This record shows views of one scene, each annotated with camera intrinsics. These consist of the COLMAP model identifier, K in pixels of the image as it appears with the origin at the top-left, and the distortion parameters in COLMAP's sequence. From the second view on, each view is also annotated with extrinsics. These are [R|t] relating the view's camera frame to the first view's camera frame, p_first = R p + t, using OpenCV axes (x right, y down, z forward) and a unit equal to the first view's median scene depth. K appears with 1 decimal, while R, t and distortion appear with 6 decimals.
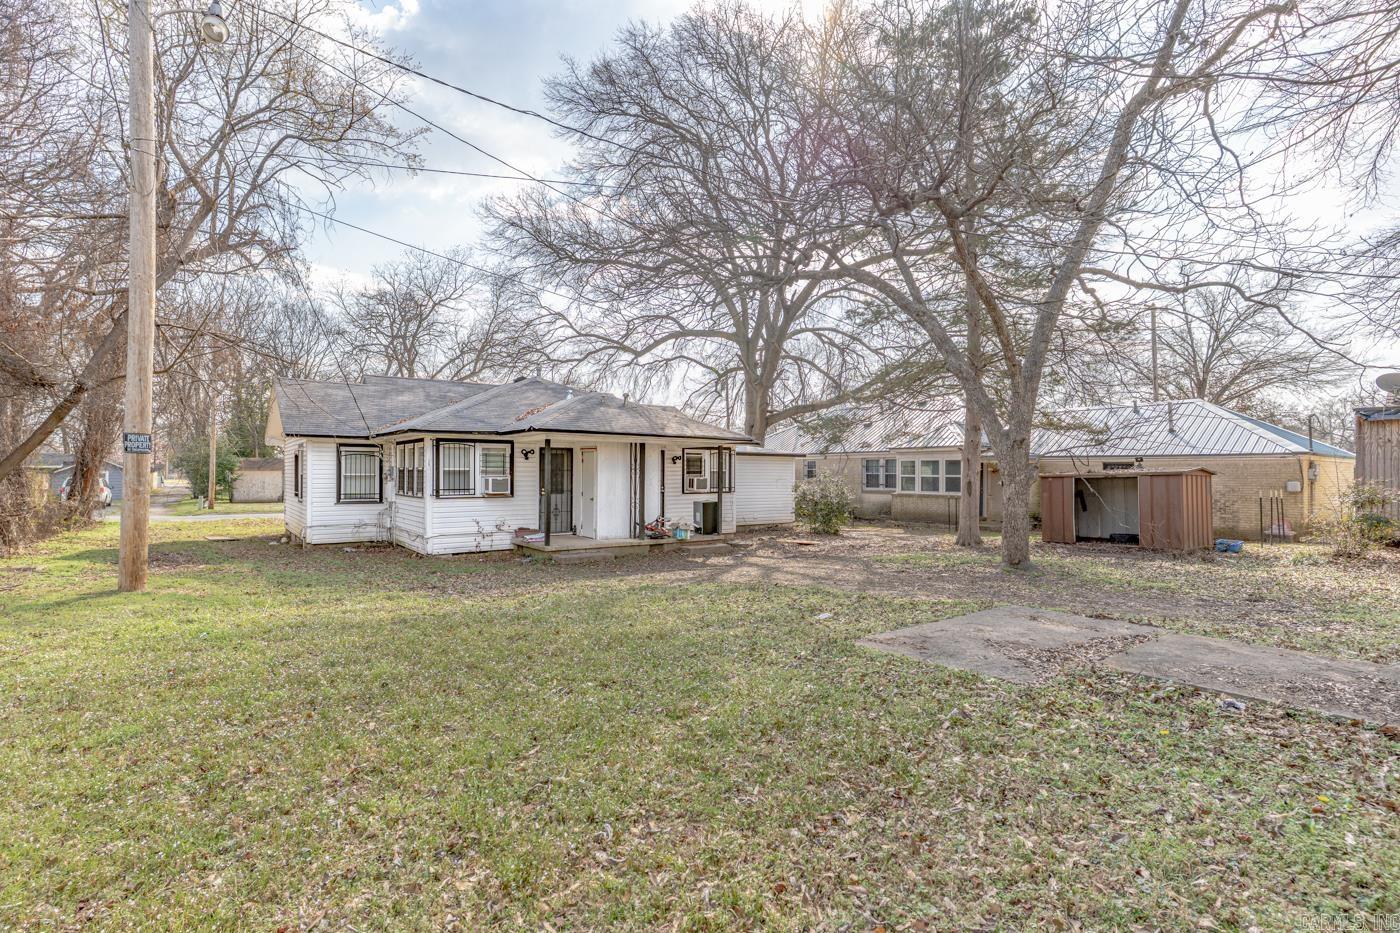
lens RADIAL K [[667.1, 0, 706.1], [0, 667.1, 470.0], [0, 0, 1]] dist [0.013562, 0.000010]
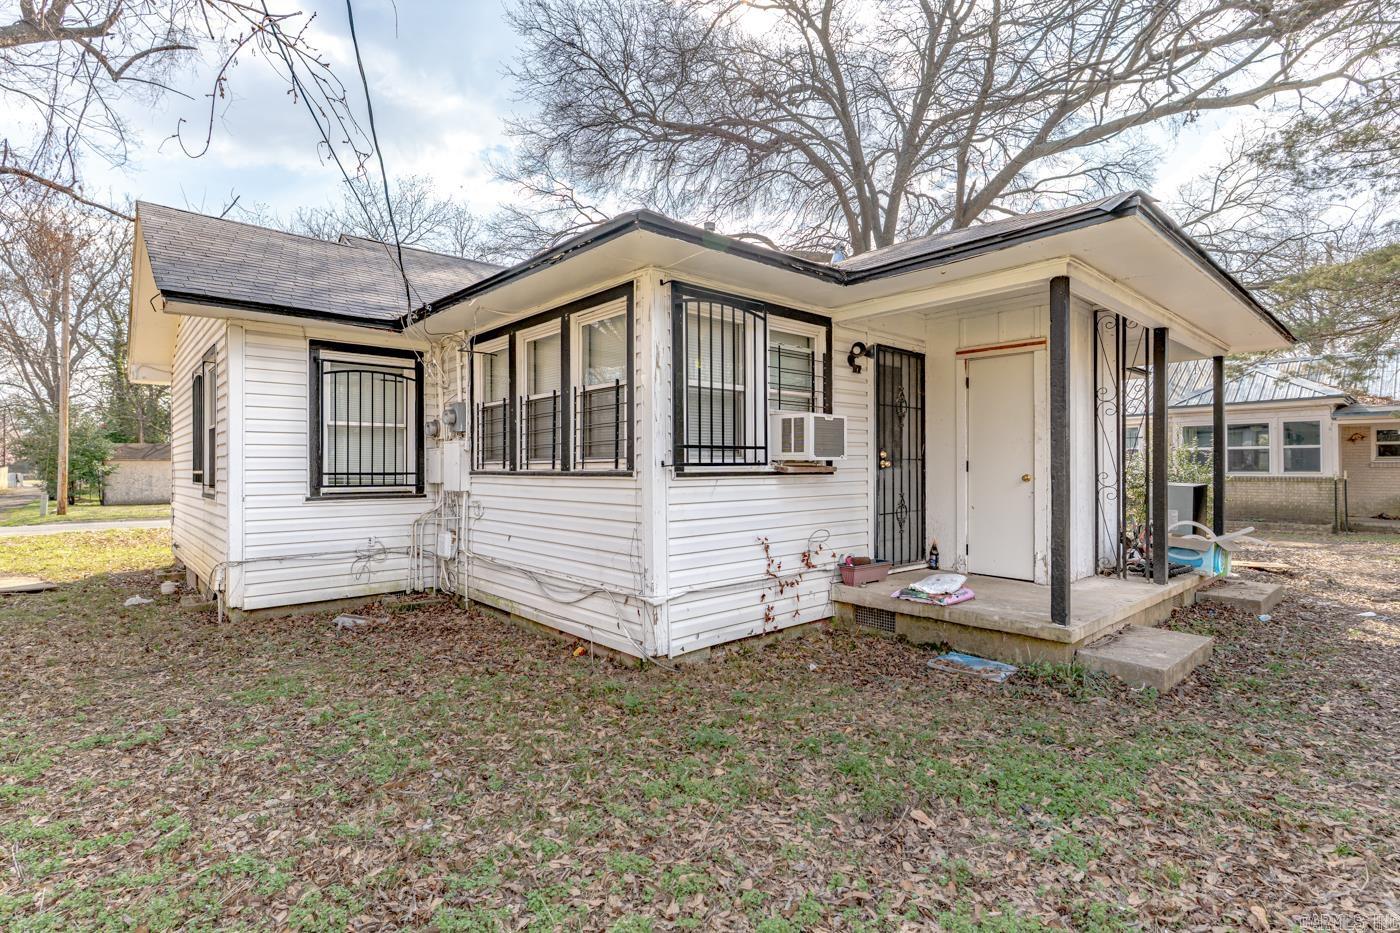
lens RADIAL K [[667.1, 0, 694.1], [0, 667.1, 466.1], [0, 0, 1]] dist [0.013562, 0.000010]
pose [[0.996225, -0.007930, 0.086448, -0.367802], [0.008072, 0.999967, -0.001297, 0.033821], [-0.086435, 0.001990, 0.996255, 0.602912]]
